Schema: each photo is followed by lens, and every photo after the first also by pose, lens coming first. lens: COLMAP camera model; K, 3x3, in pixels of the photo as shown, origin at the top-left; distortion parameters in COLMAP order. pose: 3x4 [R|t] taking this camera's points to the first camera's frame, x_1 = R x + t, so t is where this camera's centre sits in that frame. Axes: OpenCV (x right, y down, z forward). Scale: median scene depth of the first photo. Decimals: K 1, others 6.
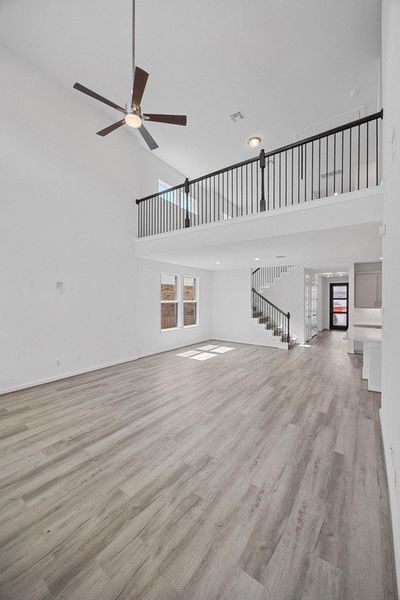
lens RADIAL K [[227.8, 0, 205.7], [0, 227.8, 295.1], [0, 0, 1]] dist [-0.006437, 0.000004]
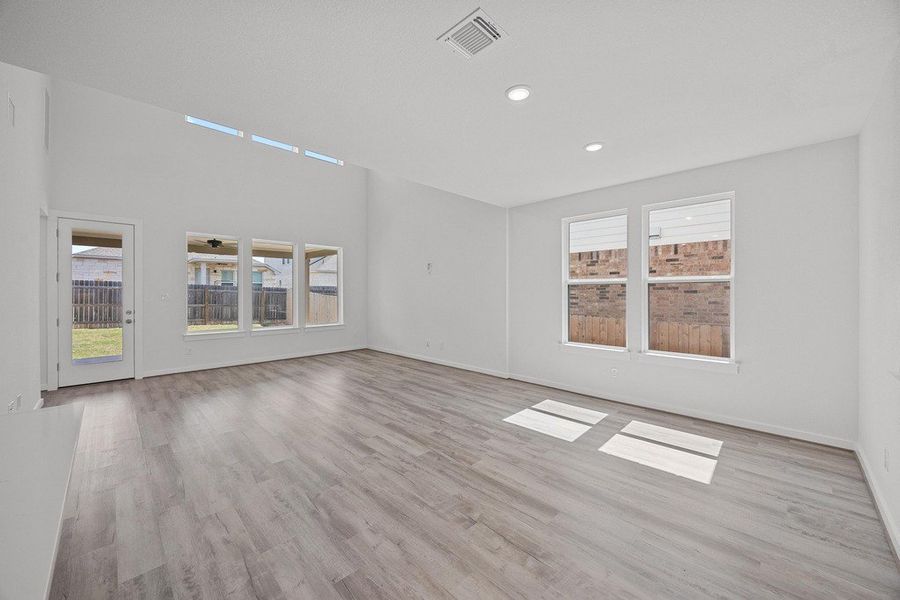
lens RADIAL K [[341.7, 0, 452.0], [0, 341.7, 296.0], [0, 0, 1]] dist [-0.006437, 0.000004]
pose [[-0.169464, 0.004663, -0.985525, 1.218376], [0.013685, 0.999904, 0.002378, 0.115862], [0.985441, -0.013084, -0.169511, 1.993911]]
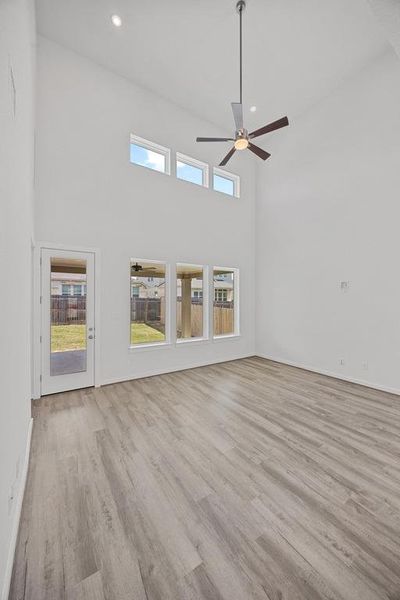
lens RADIAL K [[227.8, 0, 195.5], [0, 227.8, 301.2], [0, 0, 1]] dist [-0.006437, 0.000004]
pose [[-0.380470, 0.005687, -0.924776, 0.782253], [0.009975, 0.999948, 0.002045, 0.021157], [0.924740, -0.008447, -0.380507, 1.139753]]
